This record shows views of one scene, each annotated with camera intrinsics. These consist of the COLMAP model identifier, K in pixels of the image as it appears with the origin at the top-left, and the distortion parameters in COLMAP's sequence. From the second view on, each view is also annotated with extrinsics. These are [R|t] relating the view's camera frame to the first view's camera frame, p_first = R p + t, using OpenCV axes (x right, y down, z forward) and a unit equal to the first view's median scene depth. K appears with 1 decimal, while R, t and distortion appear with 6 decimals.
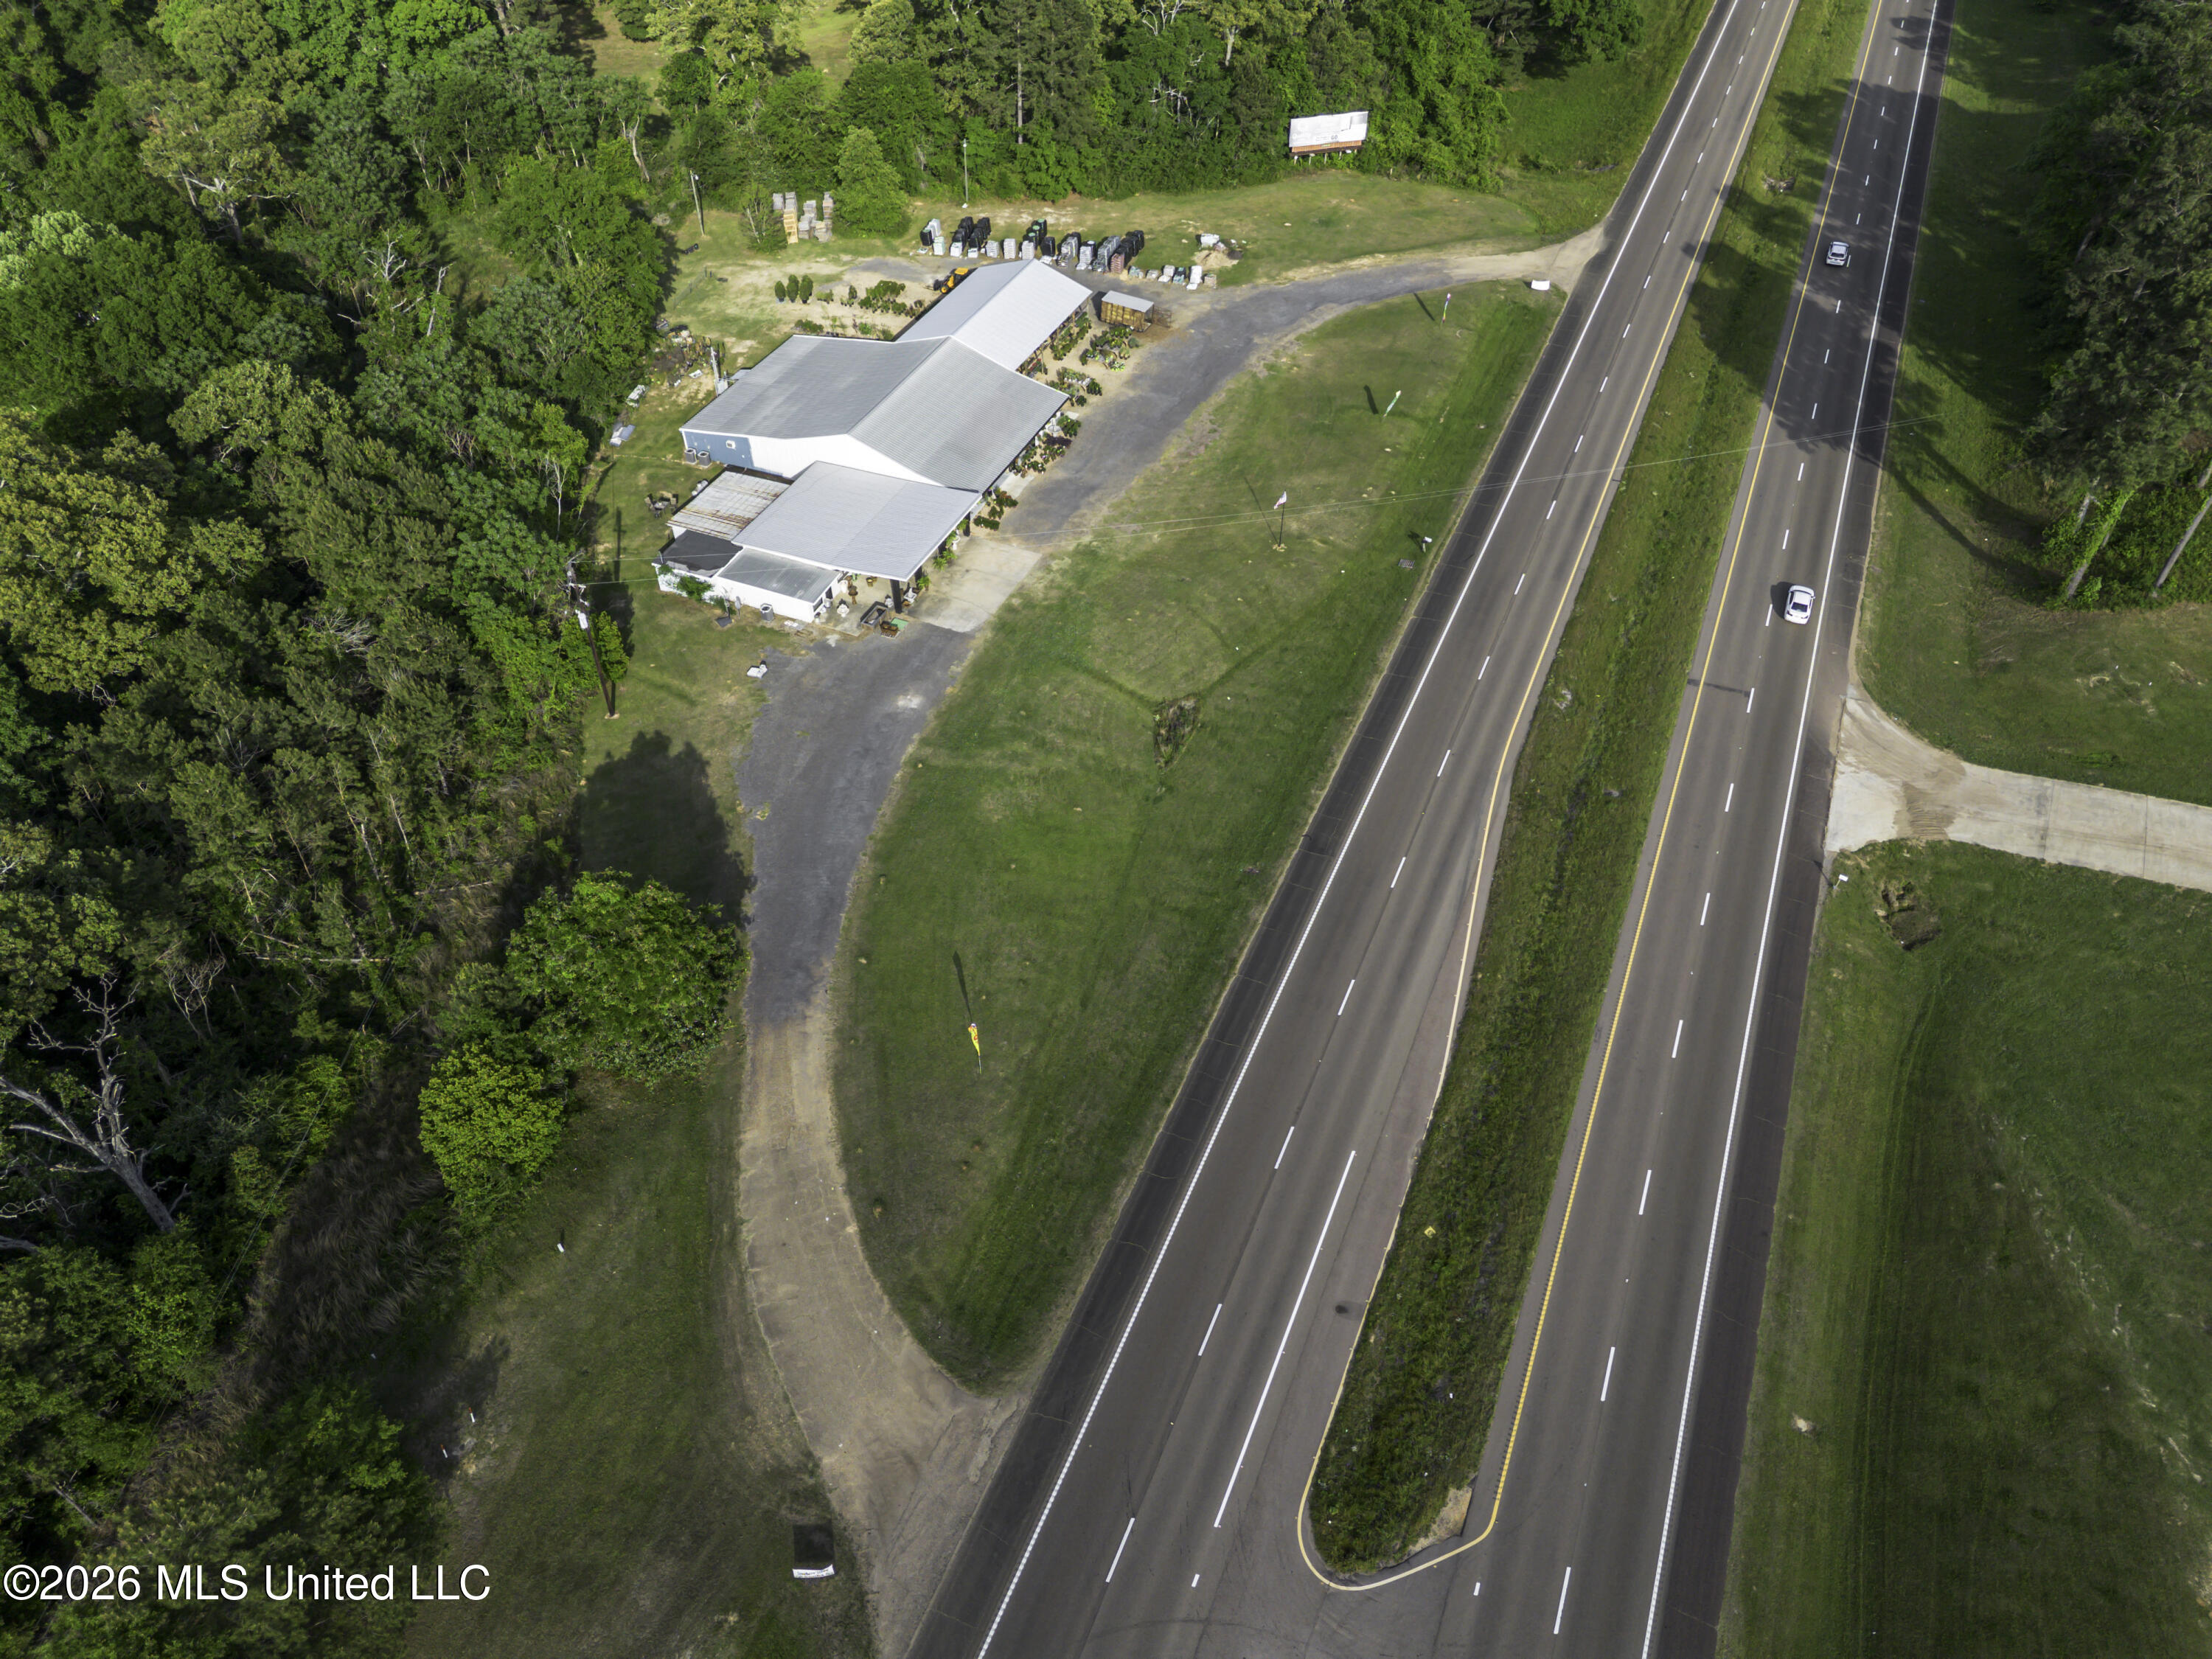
lens RADIAL K [[1555.6, 0, 1106.0], [0, 1555.6, 830.1], [0, 0, 1]] dist [0.056240, -0.043995]
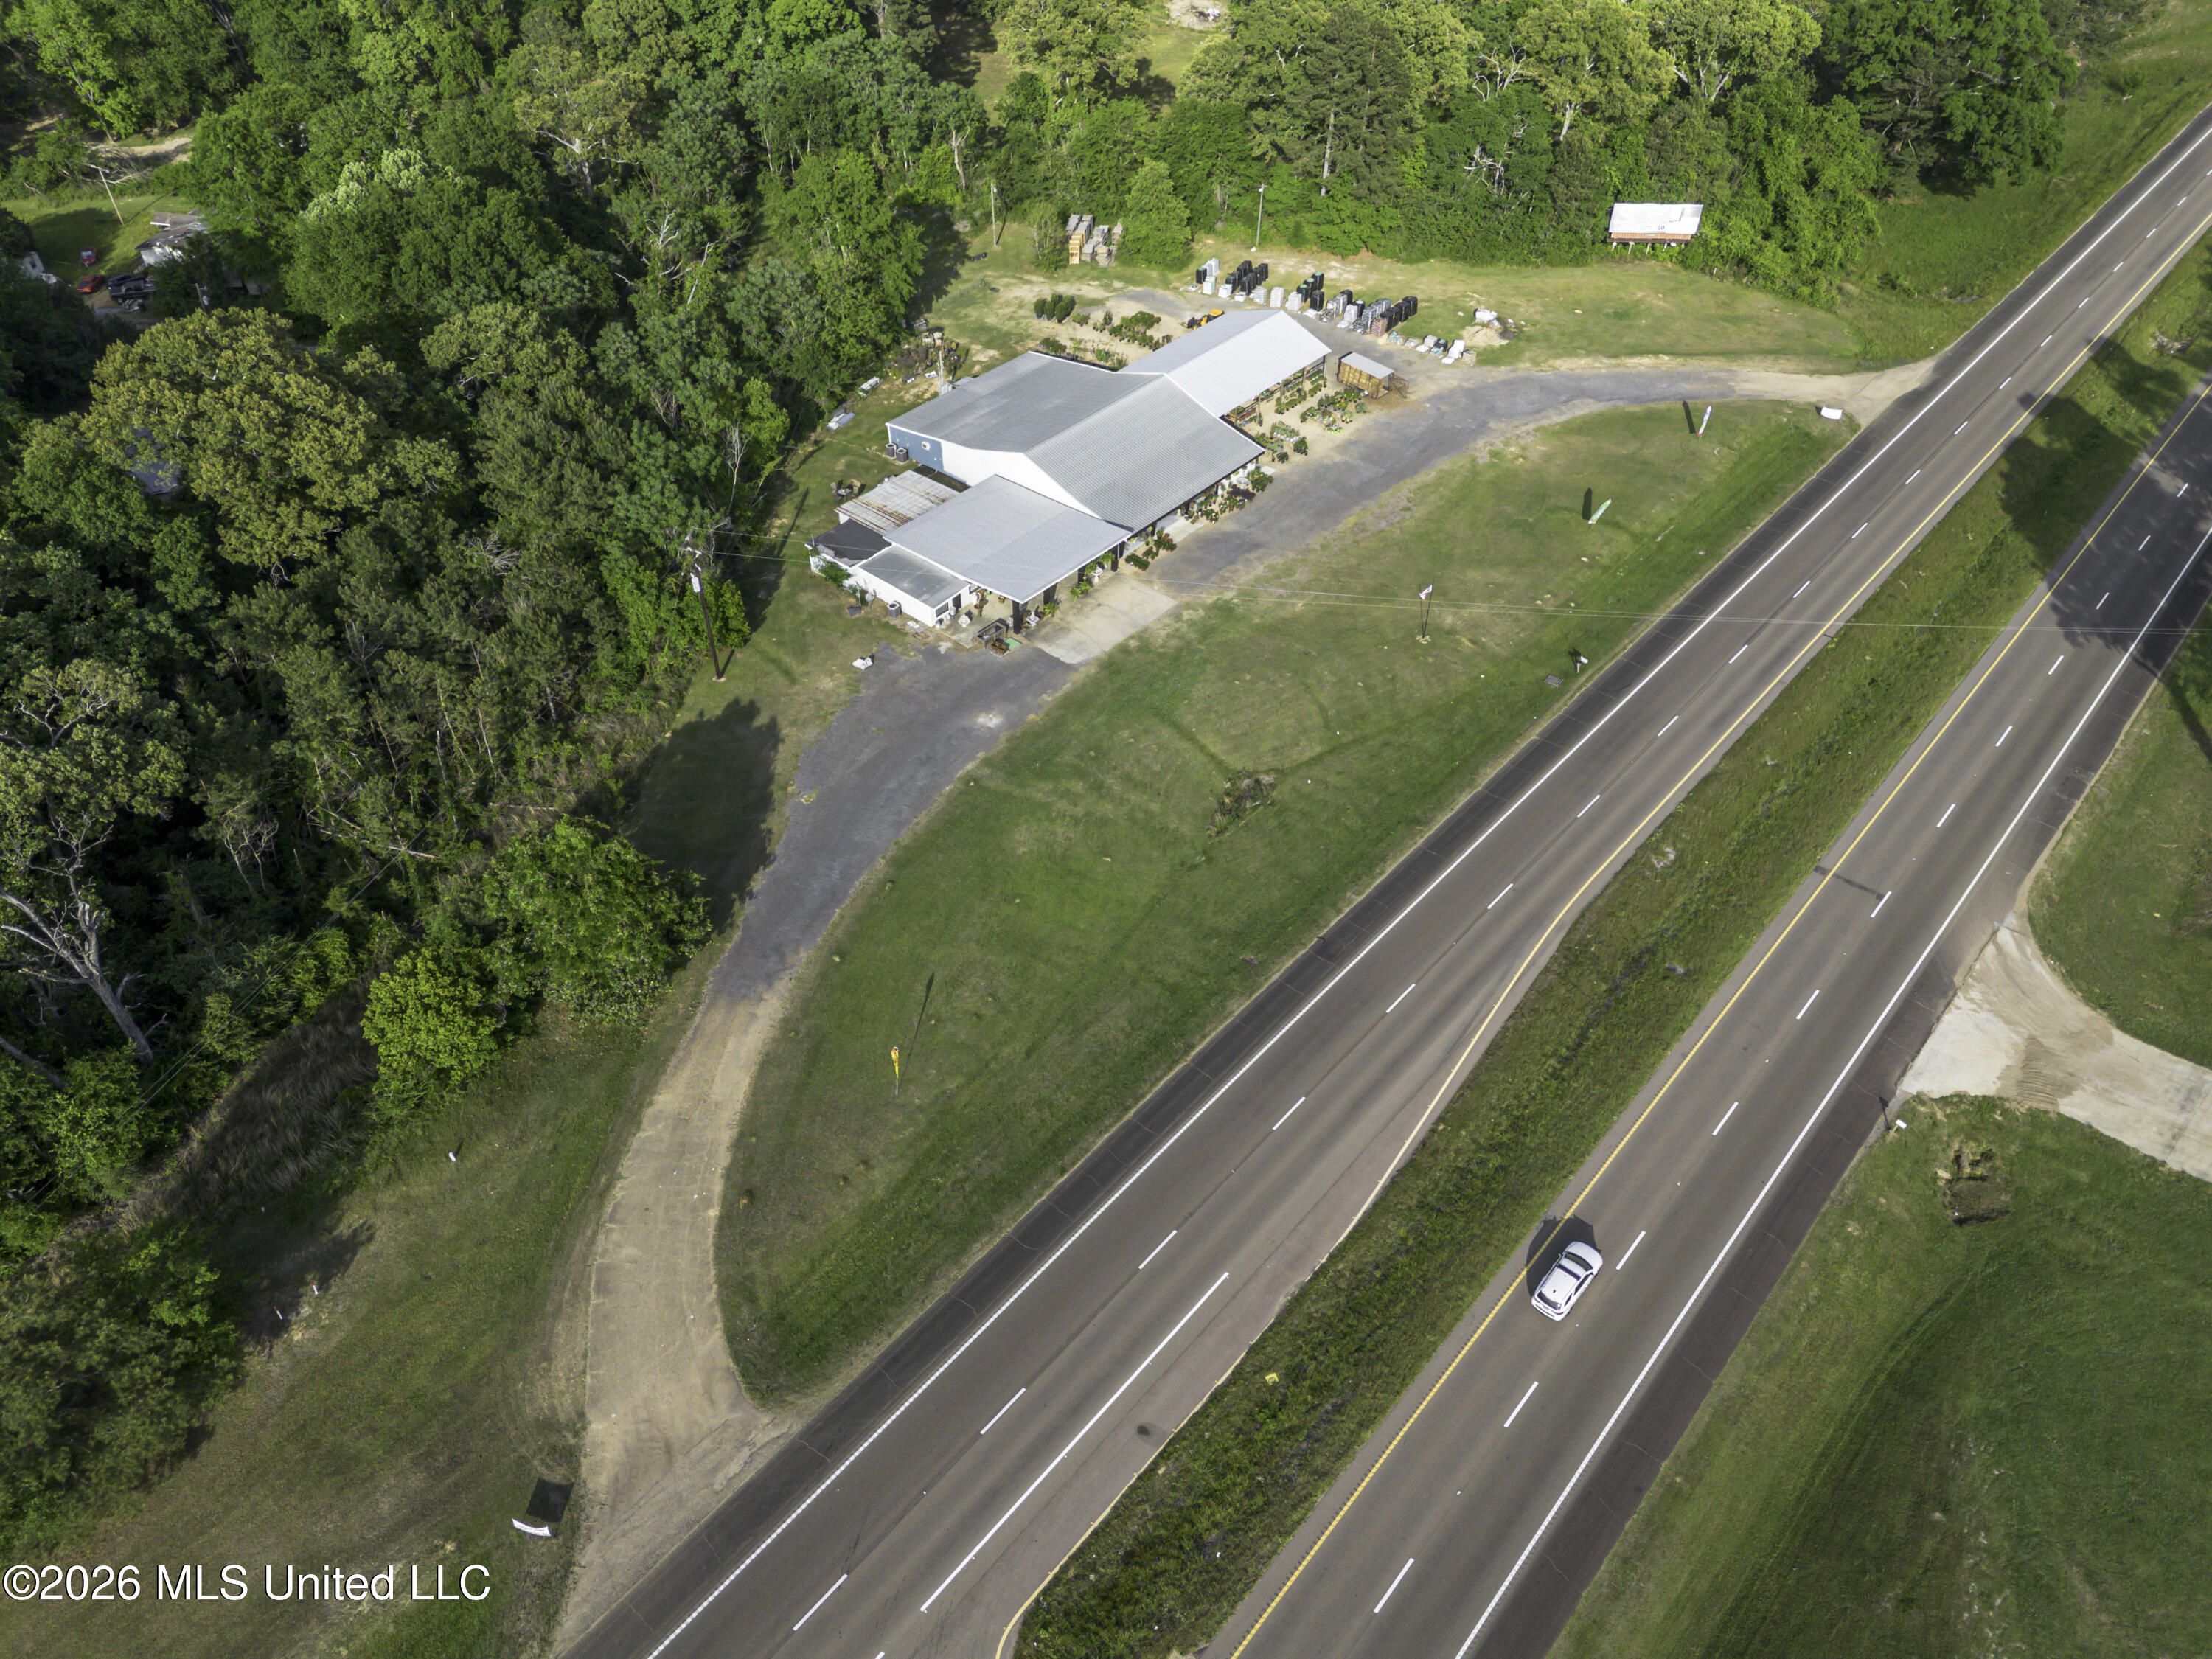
lens RADIAL K [[1555.6, 0, 1087.2], [0, 1555.6, 830.6], [0, 0, 1]] dist [0.056240, -0.043995]
pose [[0.952821, 0.210474, -0.218706, 0.178373], [-0.214836, 0.976642, 0.003918, -0.032097], [0.214422, 0.043253, 0.975783, 0.037131]]
